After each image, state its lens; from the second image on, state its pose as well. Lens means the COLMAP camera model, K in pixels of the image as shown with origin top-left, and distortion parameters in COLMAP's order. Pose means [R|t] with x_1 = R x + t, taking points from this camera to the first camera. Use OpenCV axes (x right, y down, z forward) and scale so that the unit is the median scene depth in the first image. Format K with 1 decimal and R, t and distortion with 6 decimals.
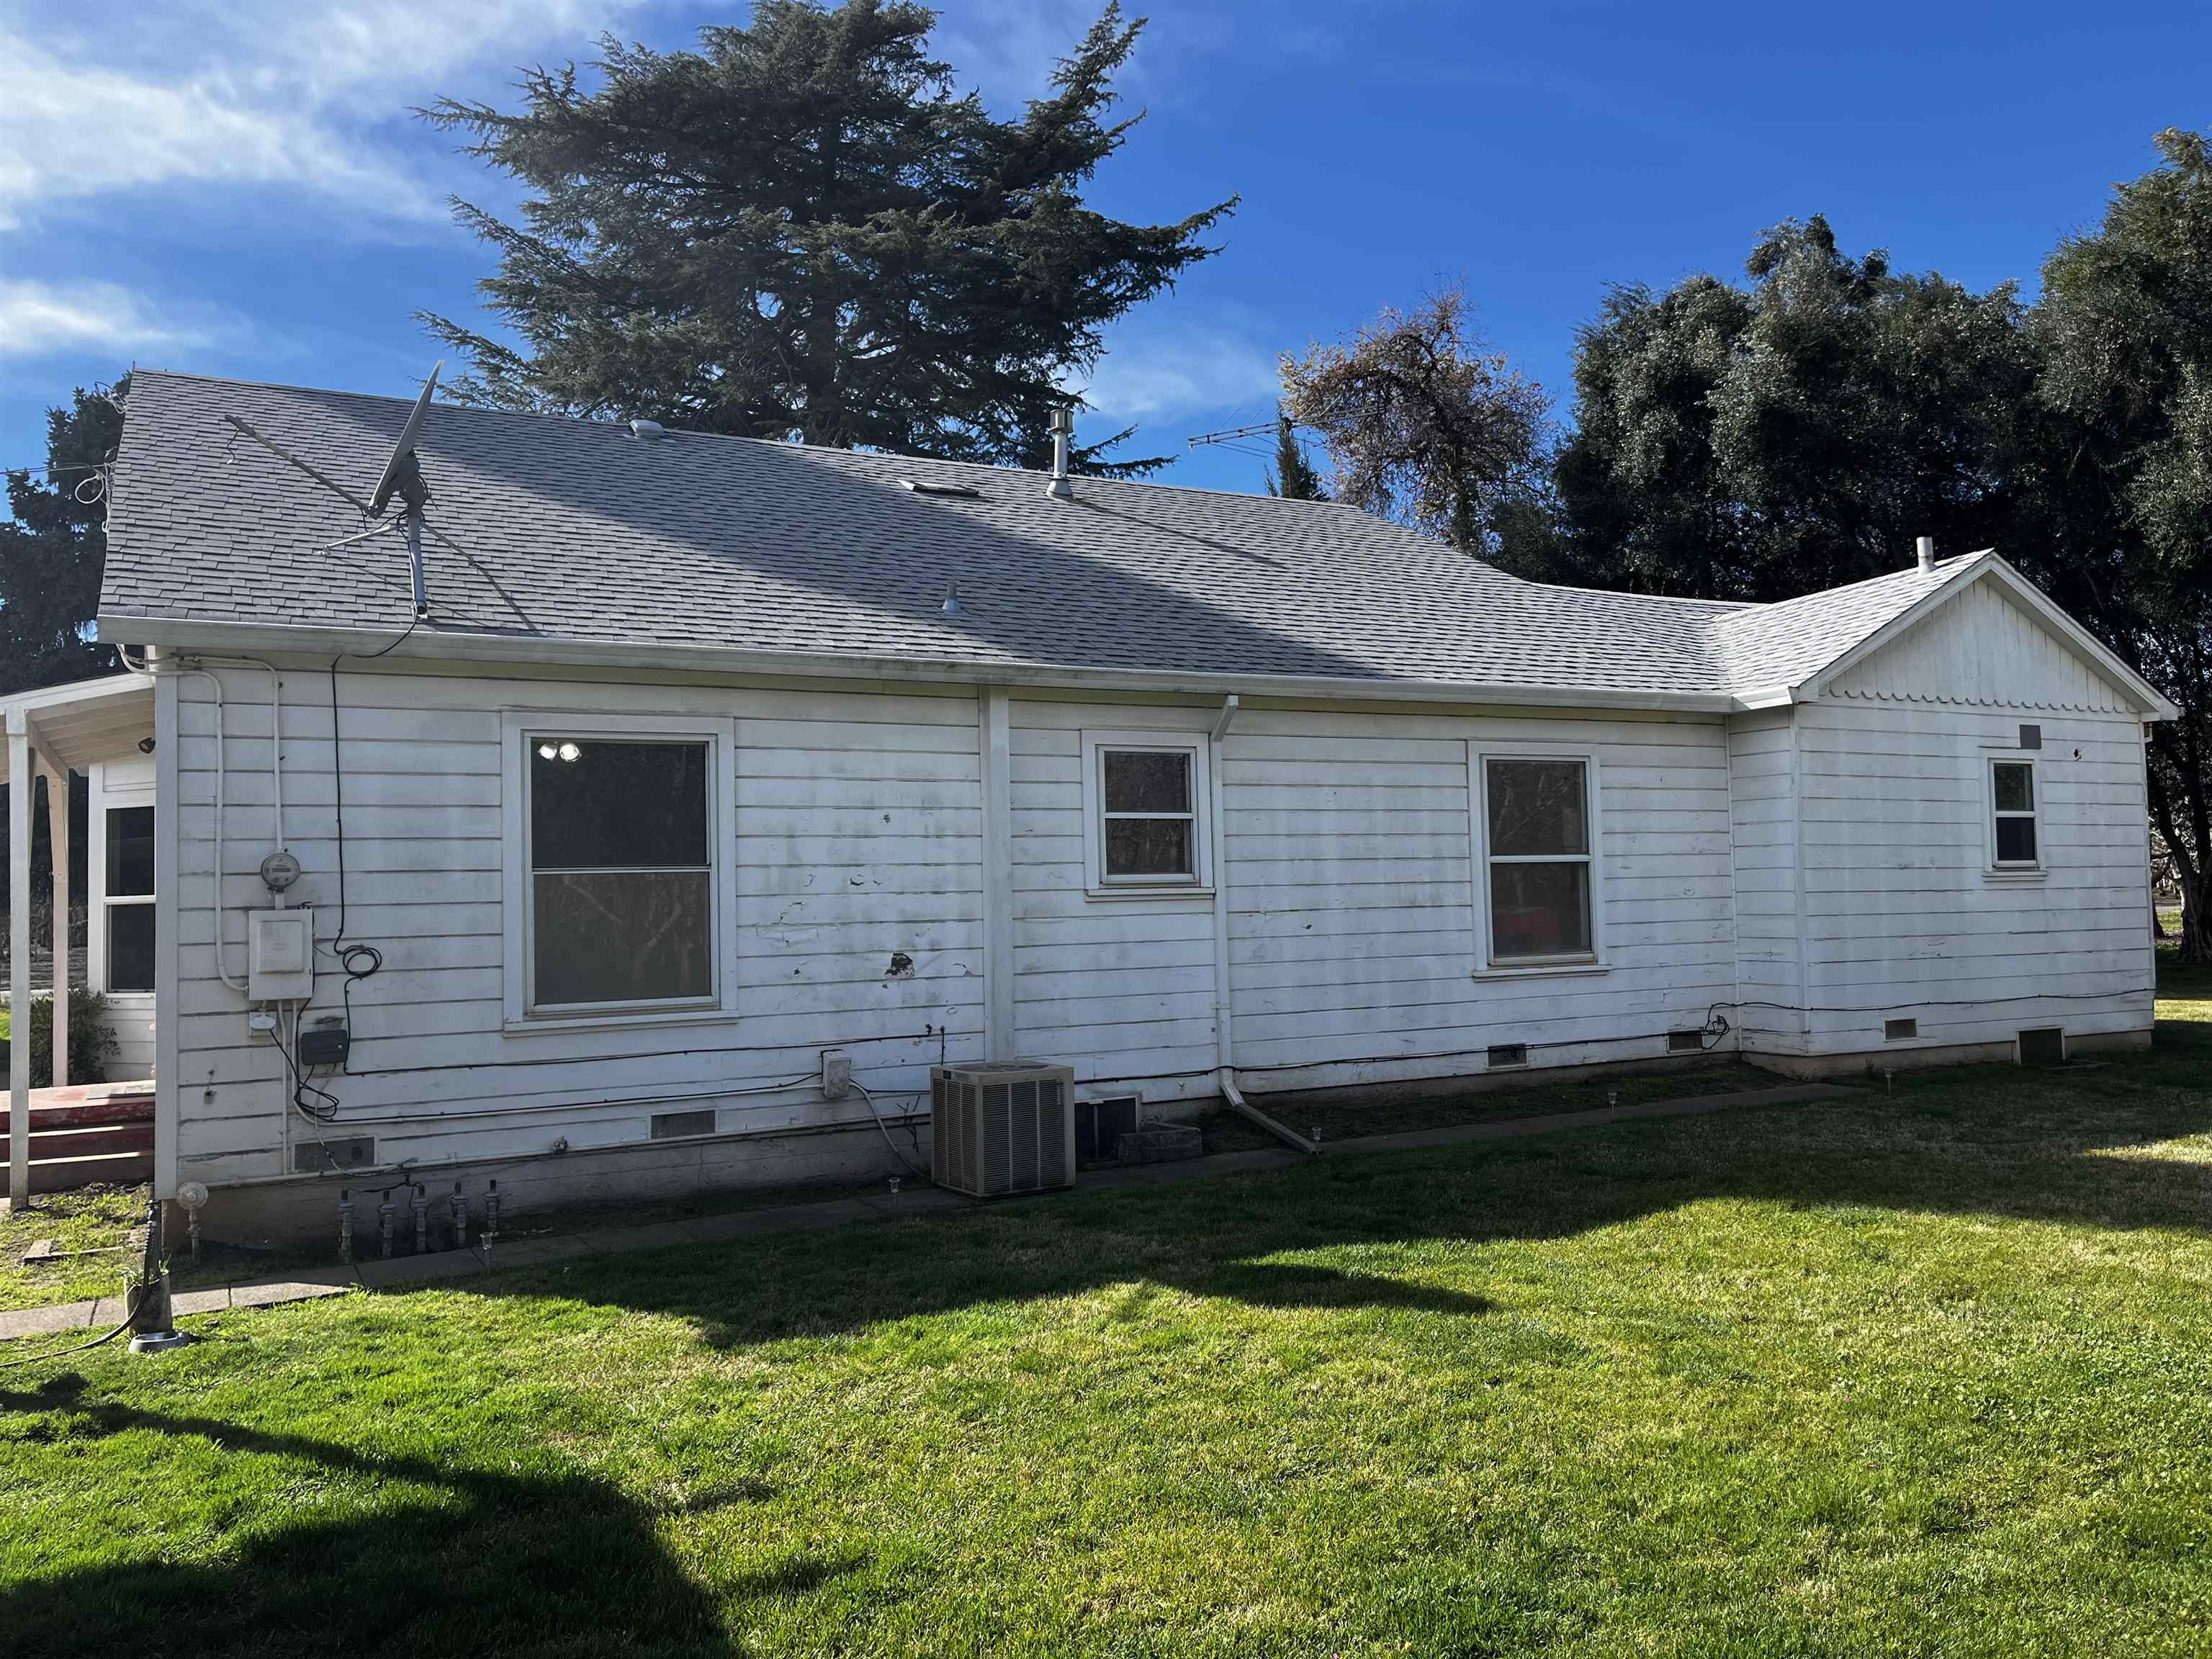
lens RADIAL K [[1709.7, 0, 1105.2], [0, 1709.7, 836.8], [0, 0, 1]] dist [0.031393, -0.012858]
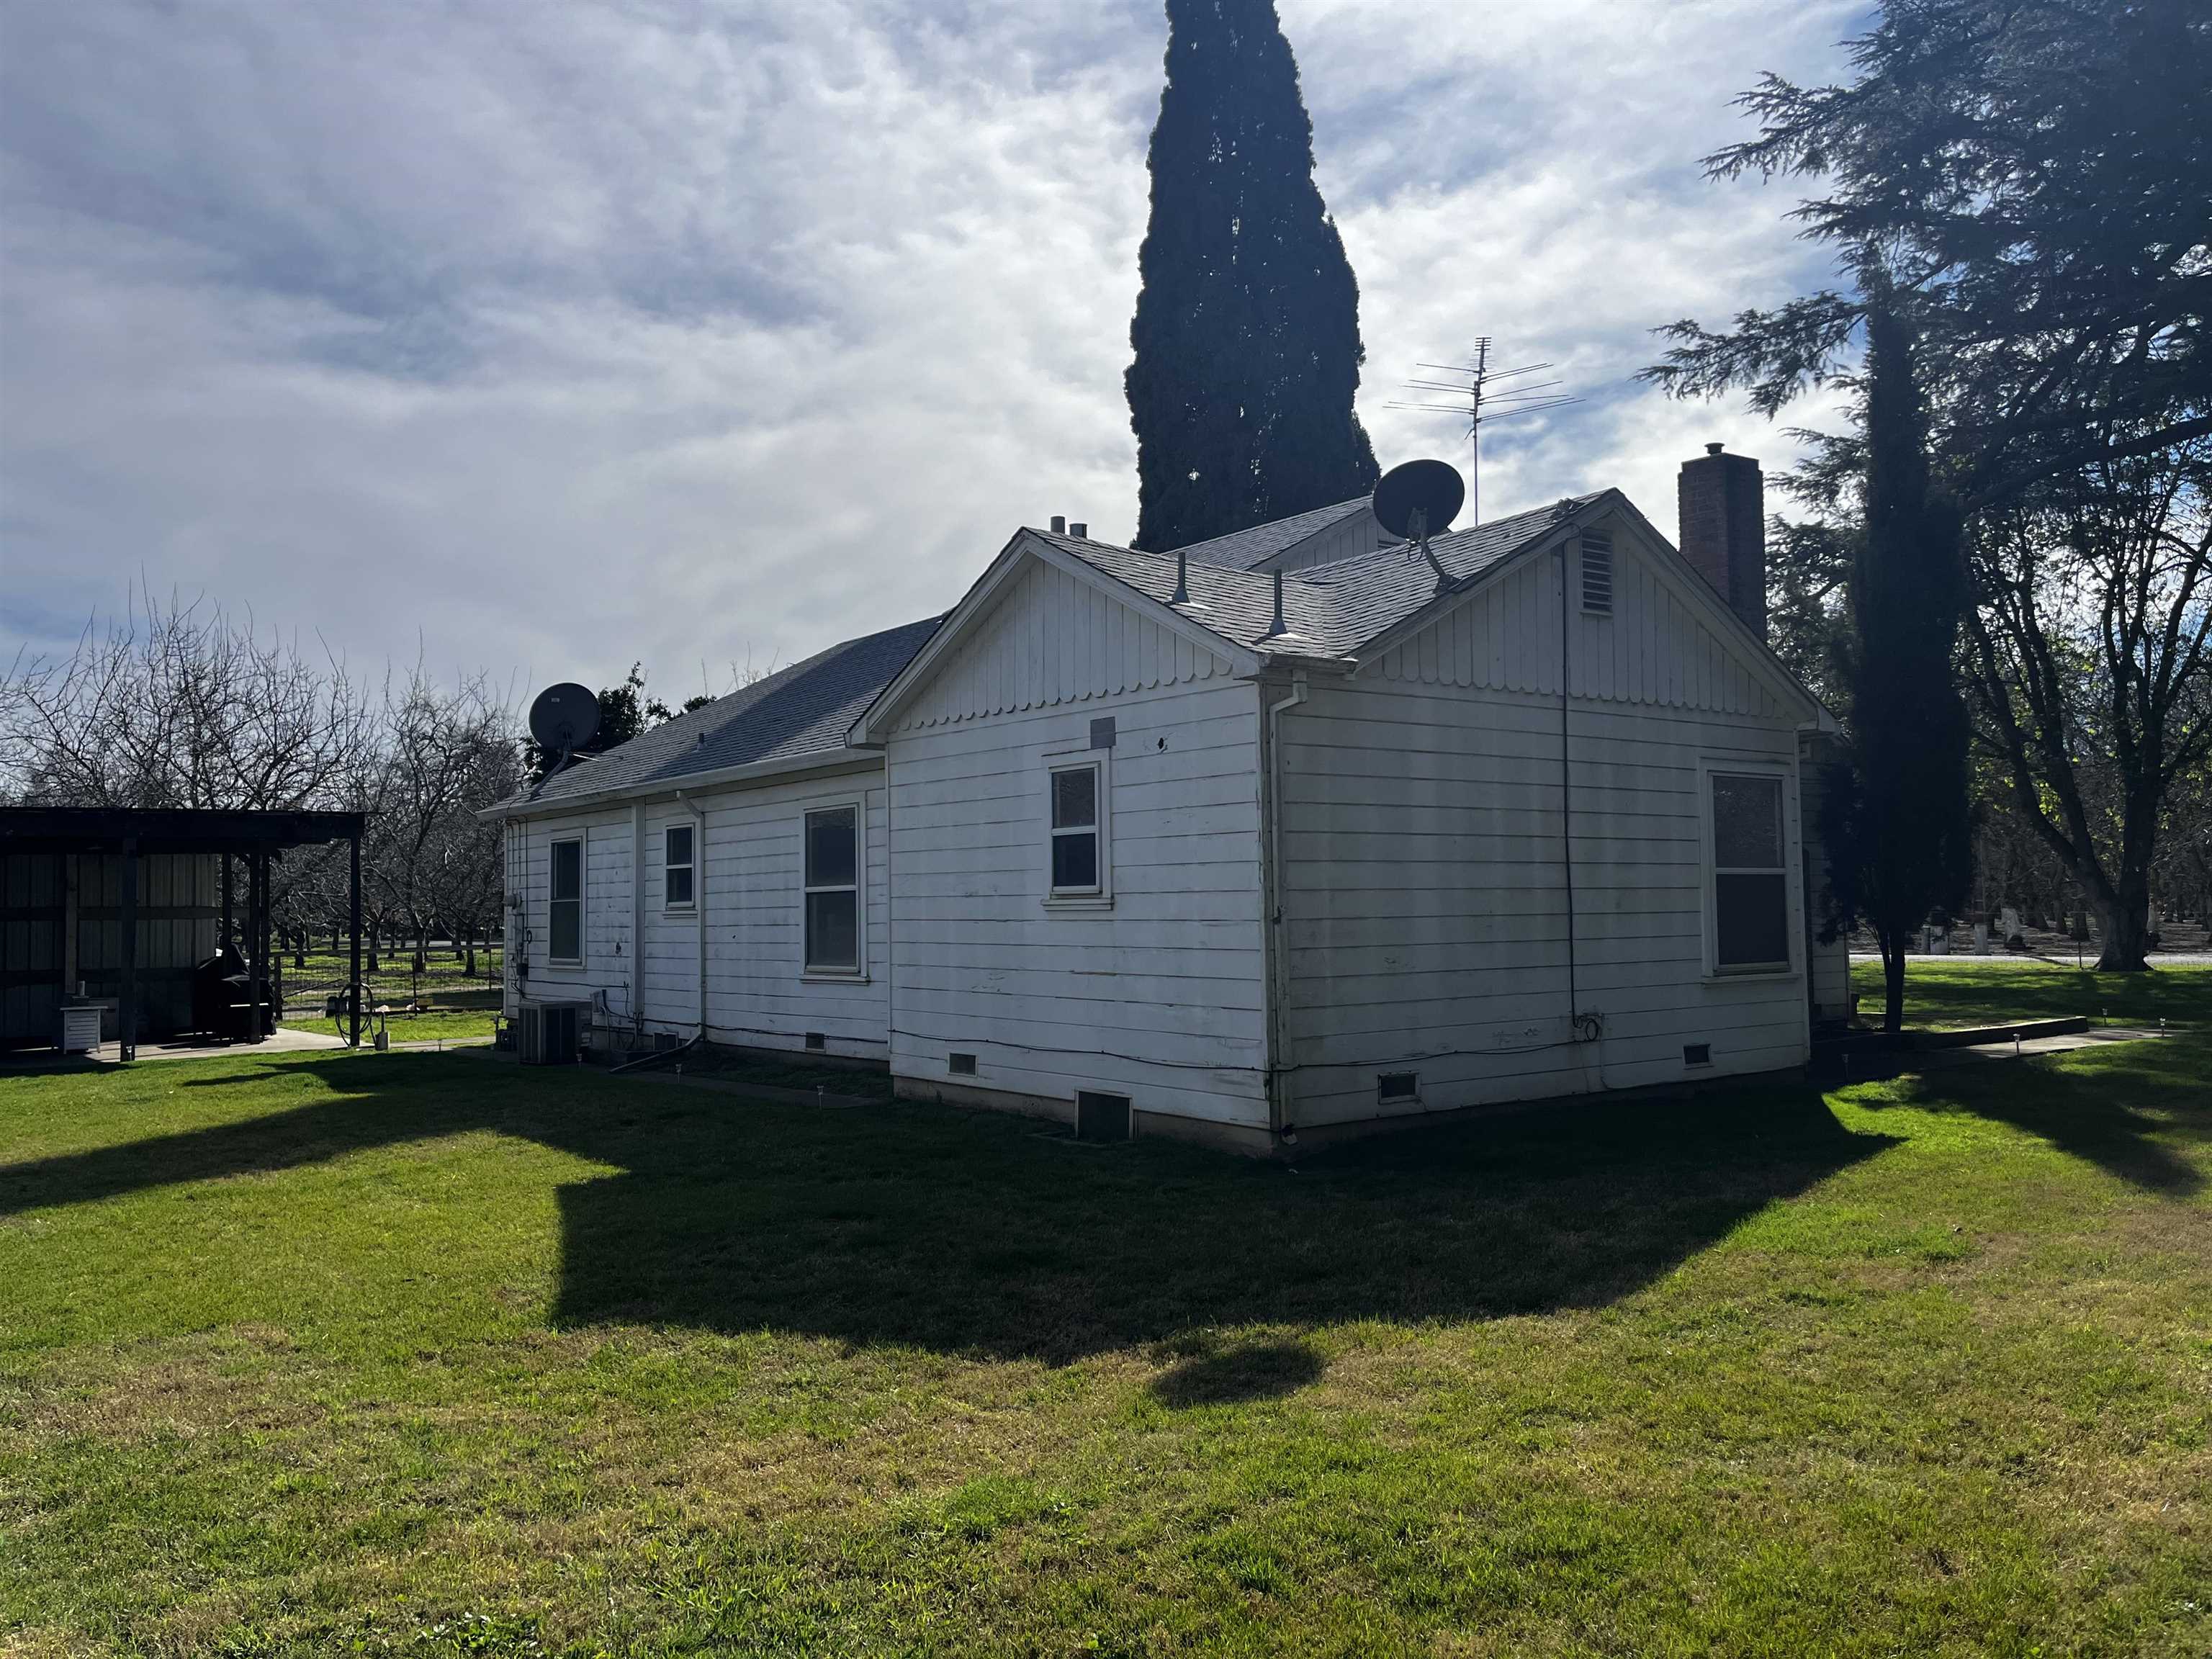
lens RADIAL K [[1709.7, 0, 1105.3], [0, 1709.7, 824.1], [0, 0, 1]] dist [0.031393, -0.012858]
pose [[0.167325, -0.031463, -0.985400, 1.348563], [0.044329, 0.998720, -0.024361, 0.004573], [0.984905, -0.039605, 0.168506, 0.875722]]
